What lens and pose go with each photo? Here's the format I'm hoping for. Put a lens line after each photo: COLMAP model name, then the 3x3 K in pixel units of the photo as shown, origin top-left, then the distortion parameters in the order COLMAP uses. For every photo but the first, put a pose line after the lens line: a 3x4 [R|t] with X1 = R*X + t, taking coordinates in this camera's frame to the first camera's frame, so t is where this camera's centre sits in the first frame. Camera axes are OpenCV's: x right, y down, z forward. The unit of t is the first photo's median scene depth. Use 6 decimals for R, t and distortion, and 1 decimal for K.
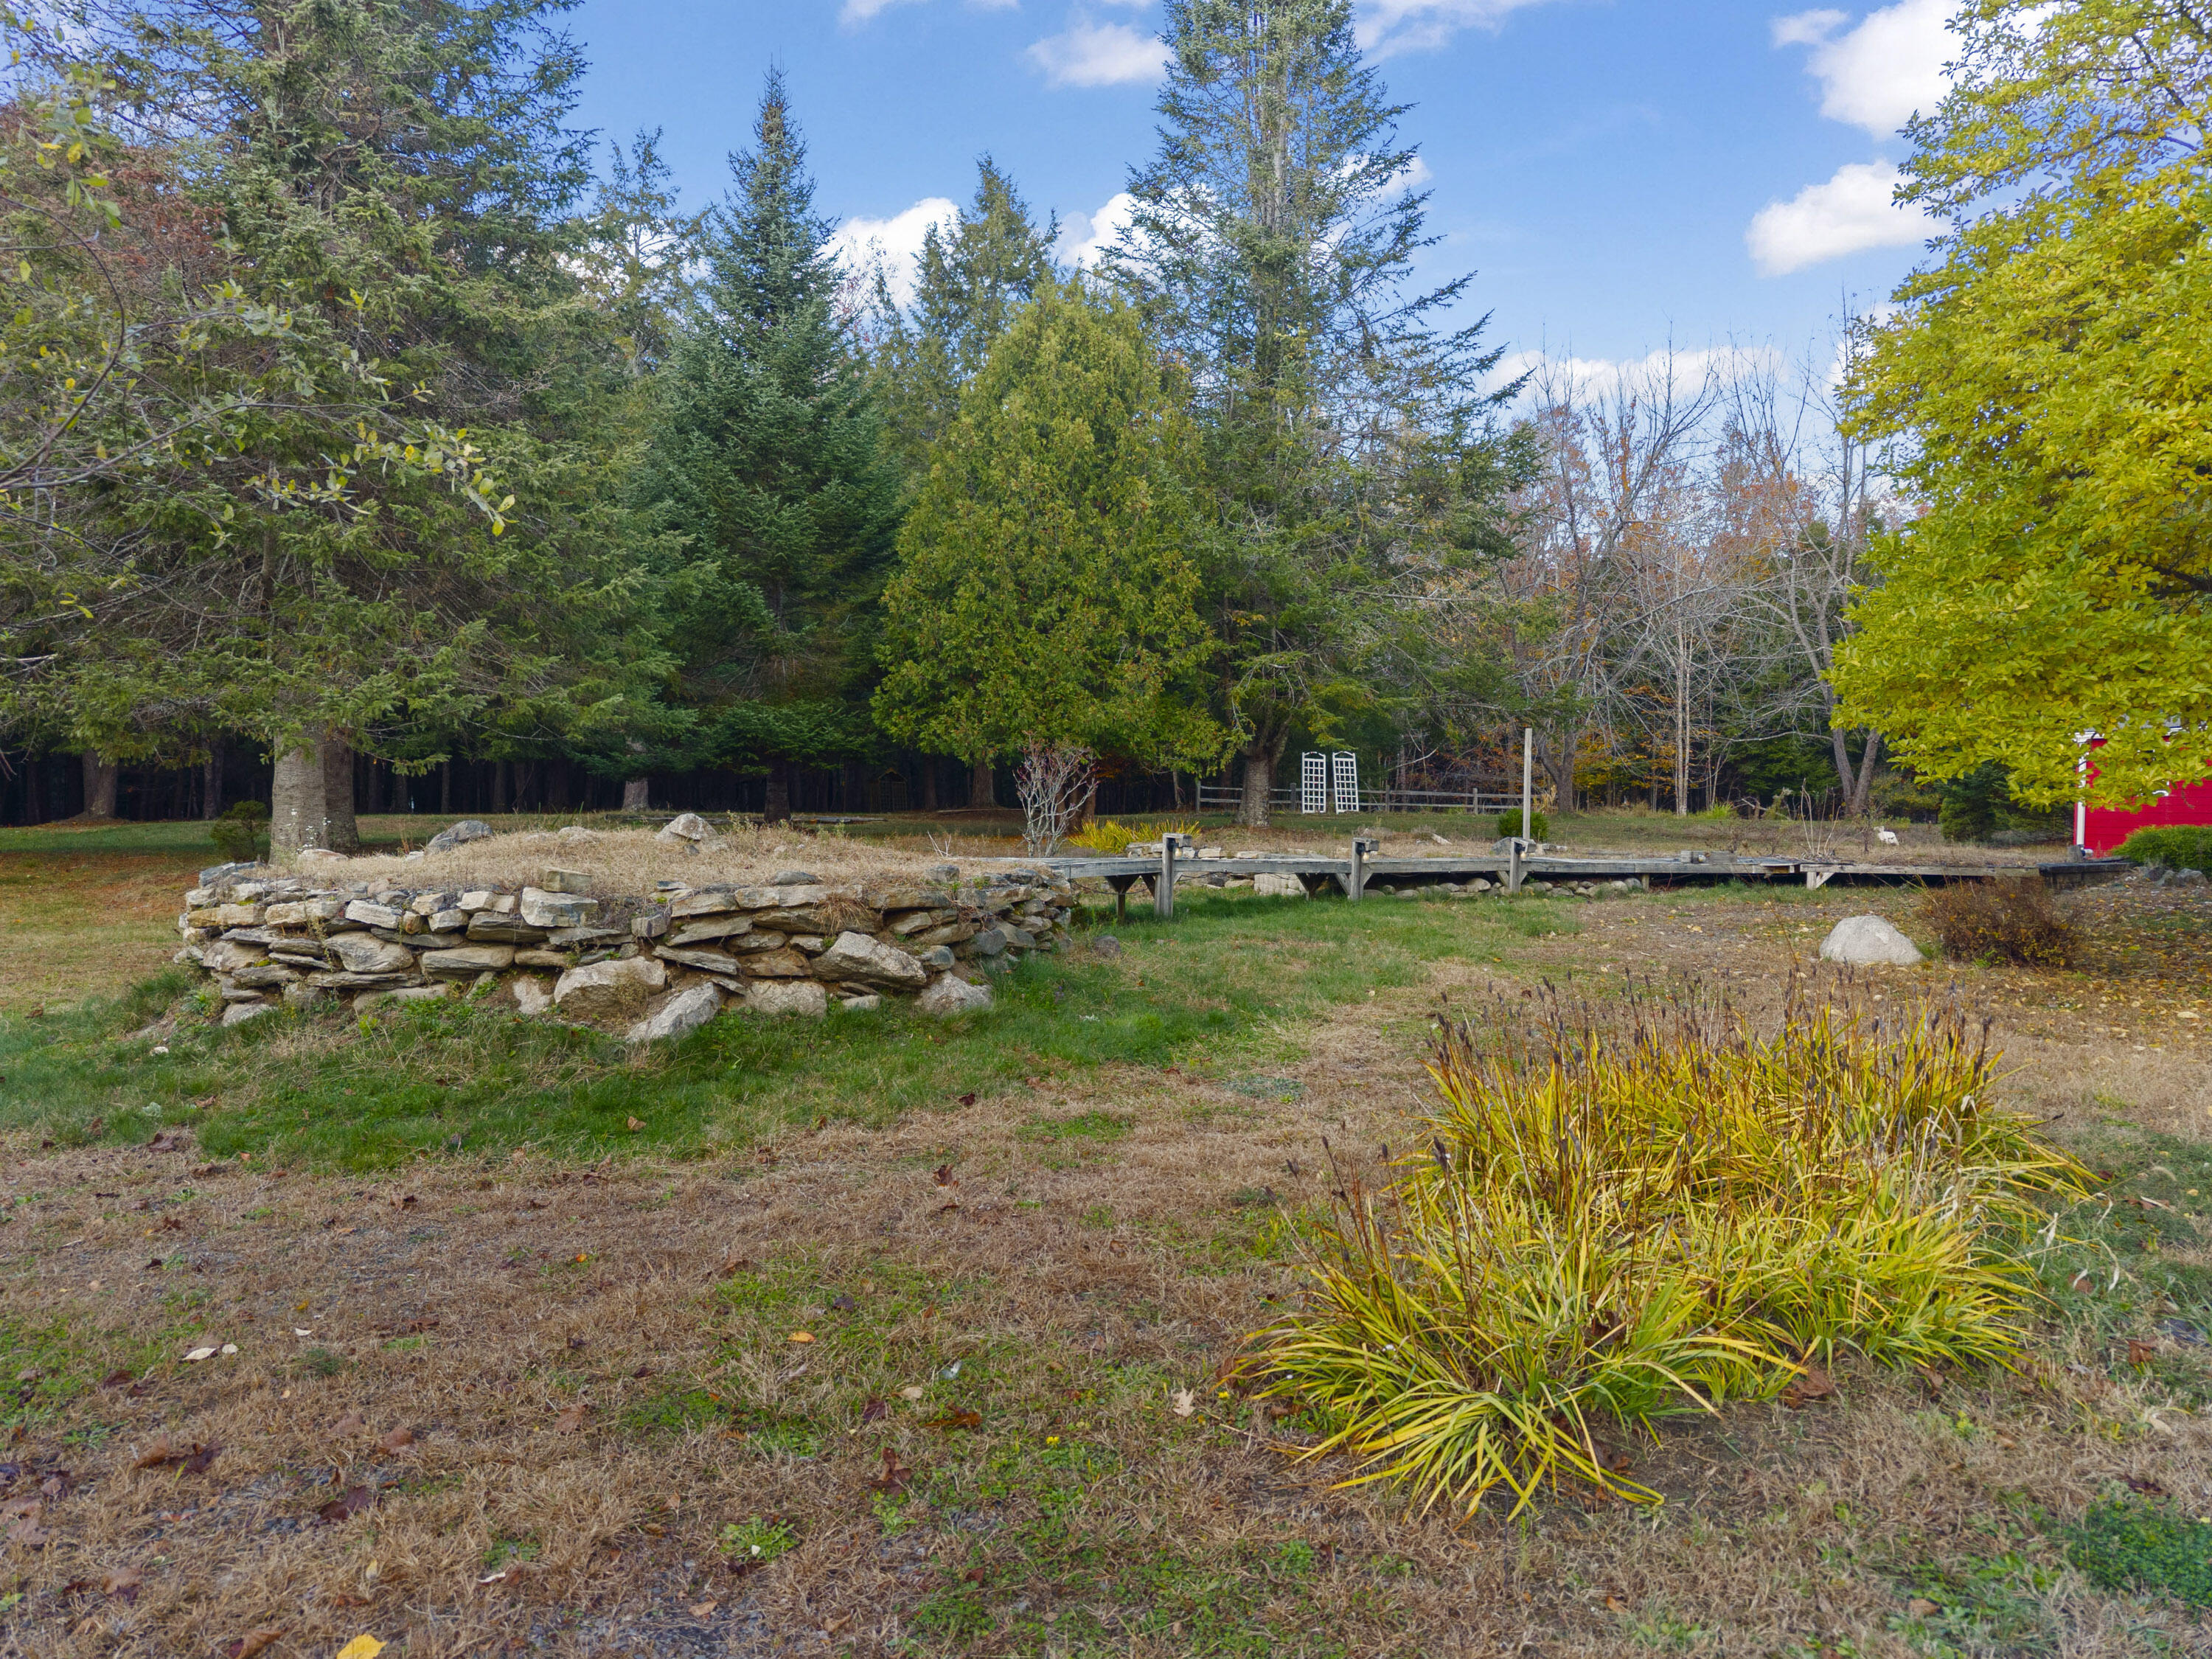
lens RADIAL K [[1447.9, 0, 1120.3], [0, 1447.9, 835.9], [0, 0, 1]] dist [0.002228, -0.001046]
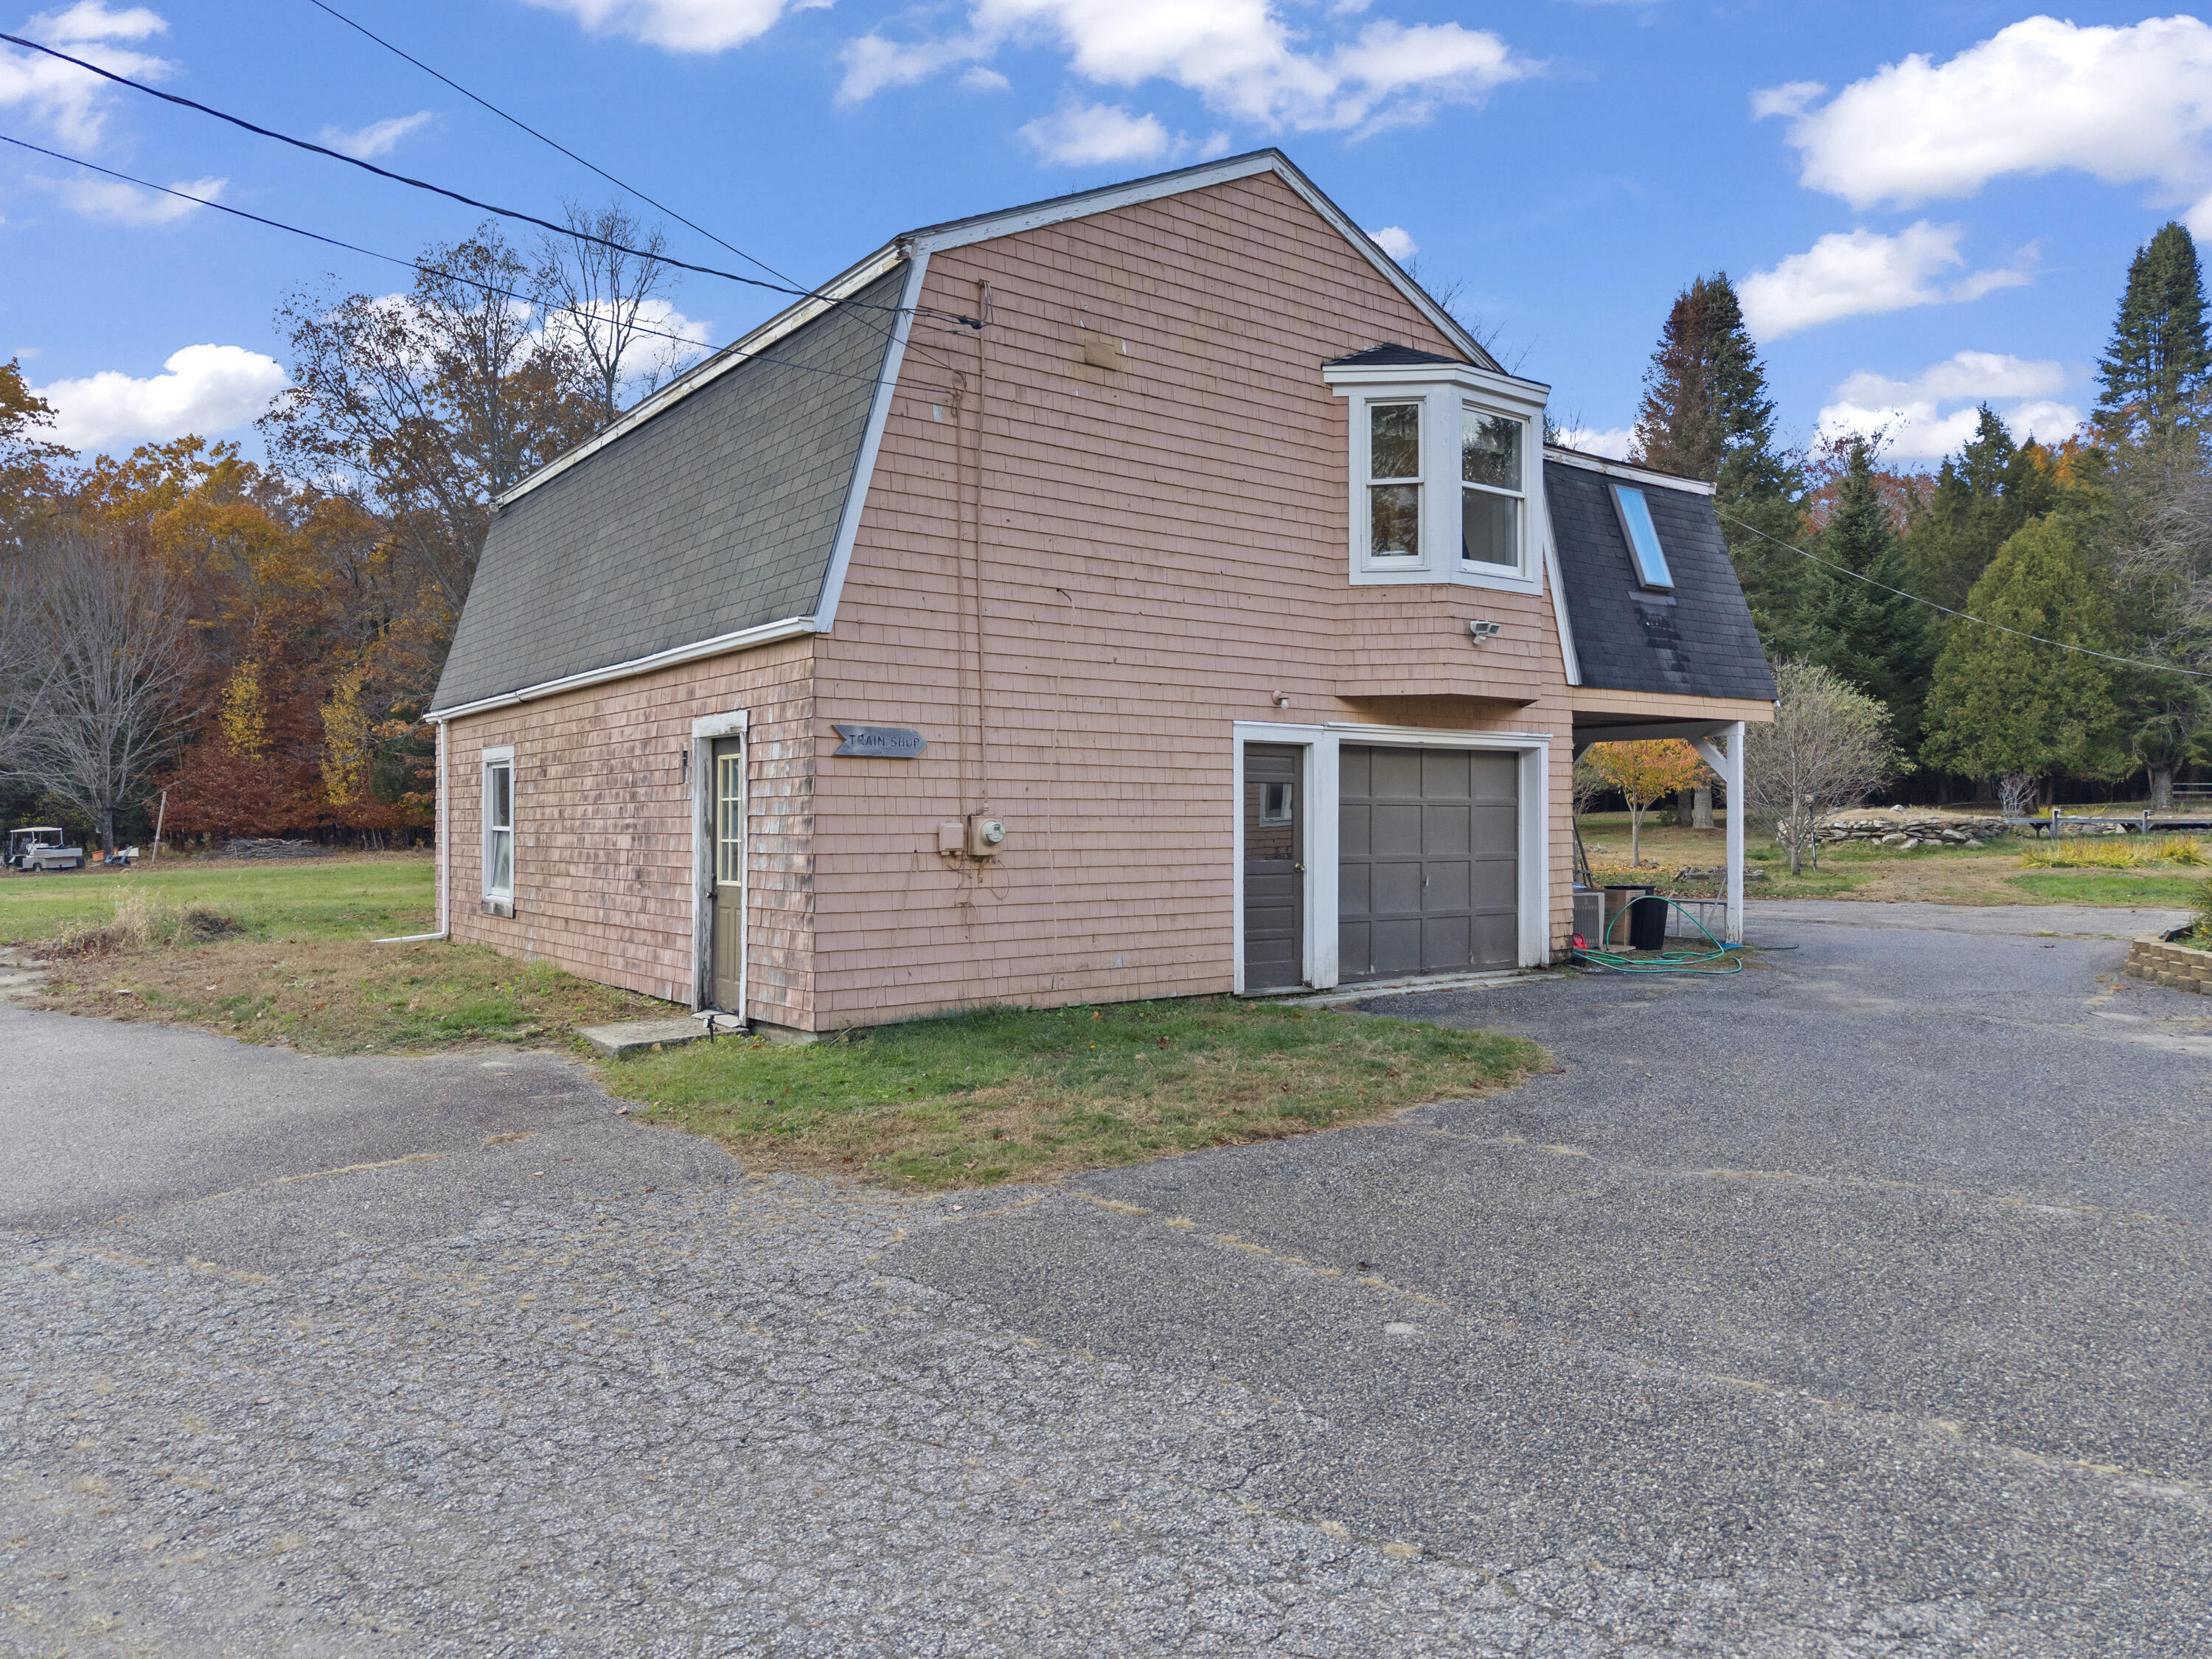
lens RADIAL K [[1447.9, 0, 1120.3], [0, 1447.9, 835.9], [0, 0, 1]] dist [0.002228, -0.001046]
pose [[0.805575, -0.008490, -0.592433, 0.136776], [0.008187, 0.999961, -0.003198, 0.026052], [0.592438, -0.002274, 0.805613, -1.377768]]
